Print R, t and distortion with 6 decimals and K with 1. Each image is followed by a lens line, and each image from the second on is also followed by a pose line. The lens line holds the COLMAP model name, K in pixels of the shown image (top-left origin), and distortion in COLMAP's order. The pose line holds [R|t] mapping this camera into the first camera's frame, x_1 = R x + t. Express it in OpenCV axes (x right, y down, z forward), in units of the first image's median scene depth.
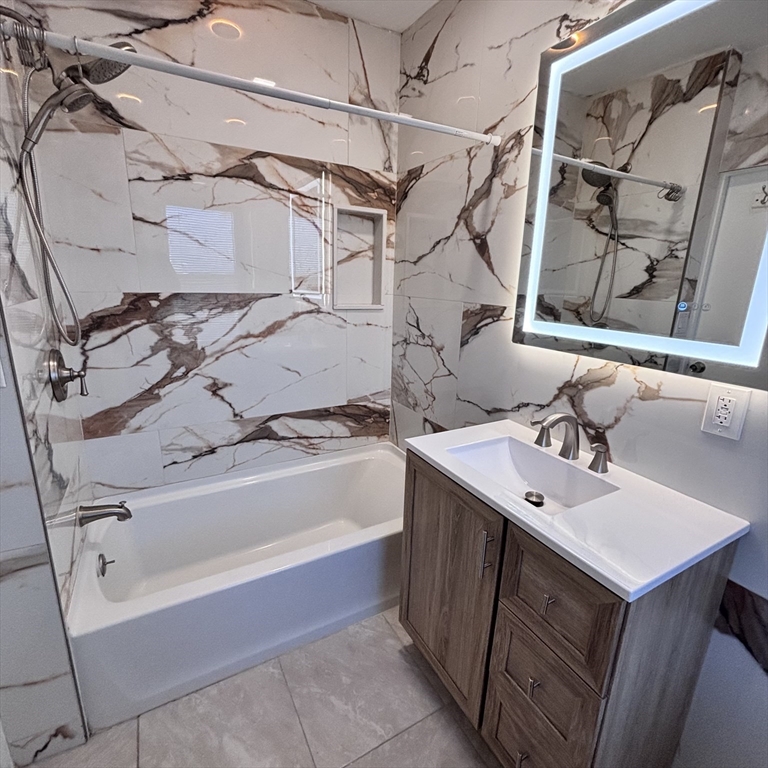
lens RADIAL K [[413.0, 0, 387.0], [0, 413.0, 381.7], [0, 0, 1]] dist [0.002716, 0.000791]
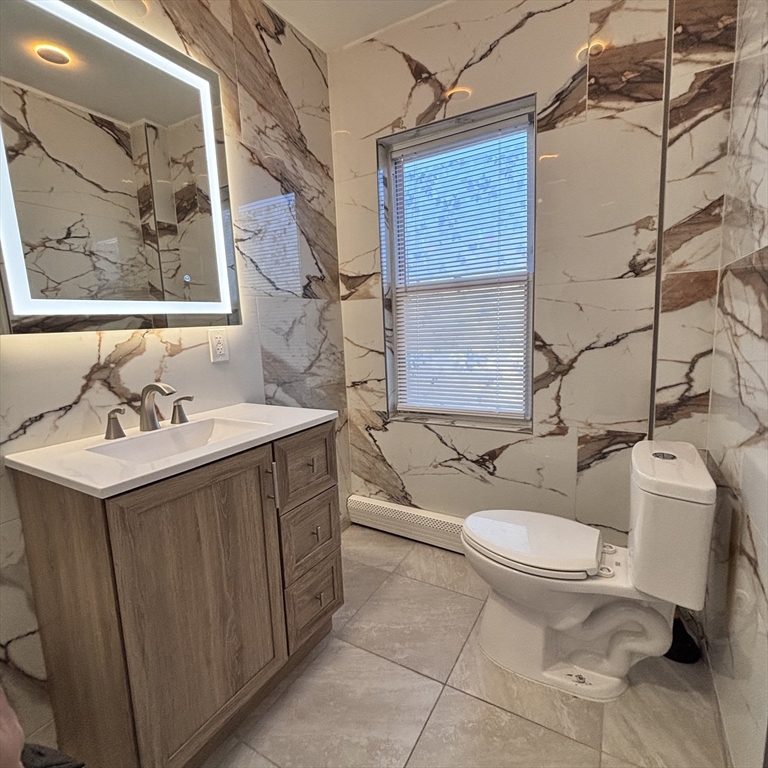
lens RADIAL K [[413.0, 0, 387.0], [0, 413.0, 381.7], [0, 0, 1]] dist [0.002716, 0.000791]
pose [[-0.508484, -0.122028, 0.852381, -0.684806], [0.248377, 0.927045, 0.280885, -0.064449], [-0.824471, 0.354538, -0.441078, 0.928457]]
